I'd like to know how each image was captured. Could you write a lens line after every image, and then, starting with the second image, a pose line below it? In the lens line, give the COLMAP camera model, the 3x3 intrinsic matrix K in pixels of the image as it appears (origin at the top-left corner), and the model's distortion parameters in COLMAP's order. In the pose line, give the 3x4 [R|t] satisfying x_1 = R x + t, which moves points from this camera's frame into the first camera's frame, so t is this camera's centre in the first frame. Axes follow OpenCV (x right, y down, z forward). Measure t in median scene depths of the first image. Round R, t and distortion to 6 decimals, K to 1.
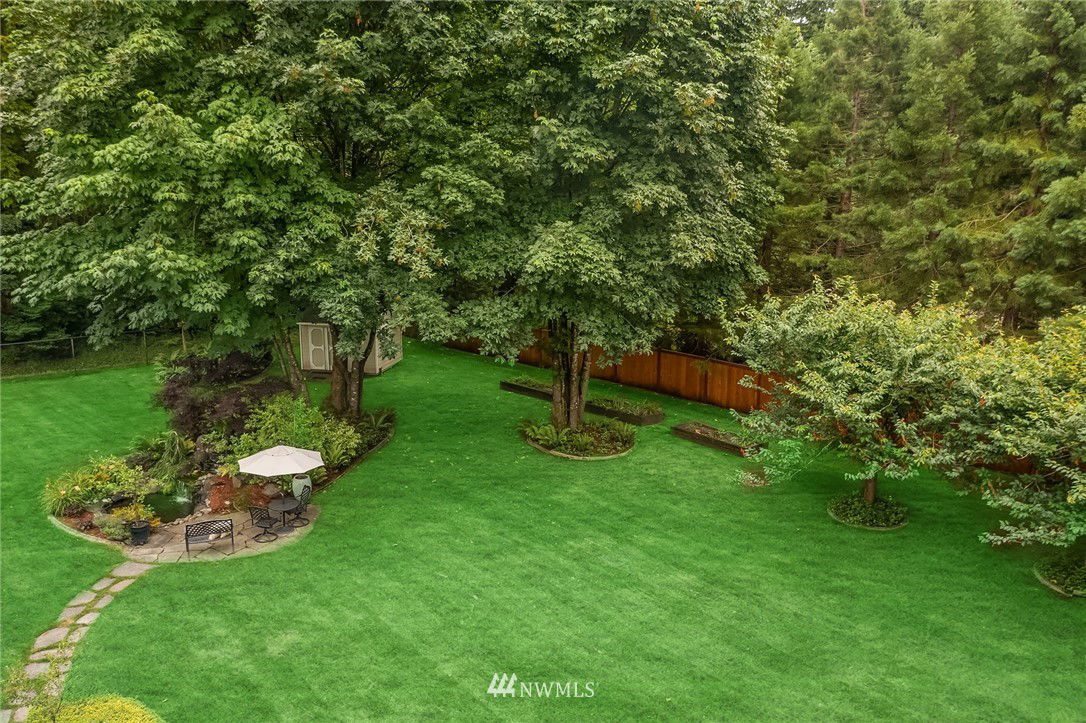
lens RADIAL K [[851.5, 0, 539.5], [0, 851.5, 352.2], [0, 0, 1]] dist [-0.019921, 0.002103]
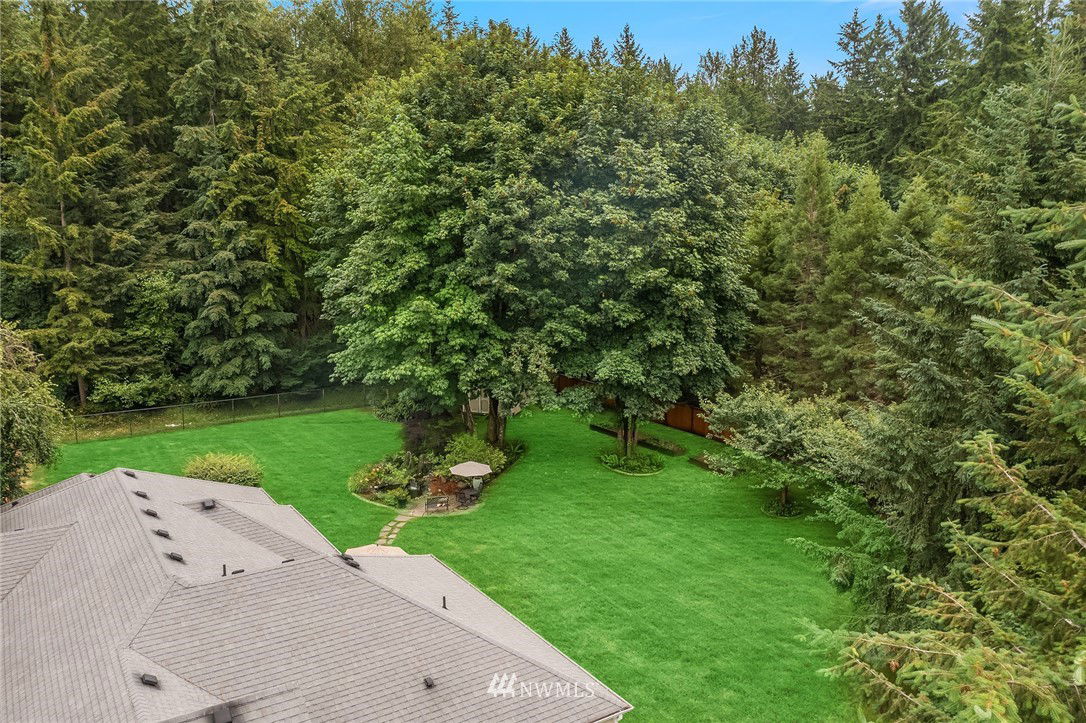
lens RADIAL K [[851.5, 0, 539.5], [0, 851.5, 352.2], [0, 0, 1]] dist [-0.019921, 0.002103]
pose [[0.991070, 0.018492, -0.132051, 0.111130], [-0.021586, 0.999524, -0.022037, -0.103959], [0.131580, 0.024690, 0.990998, -0.948635]]
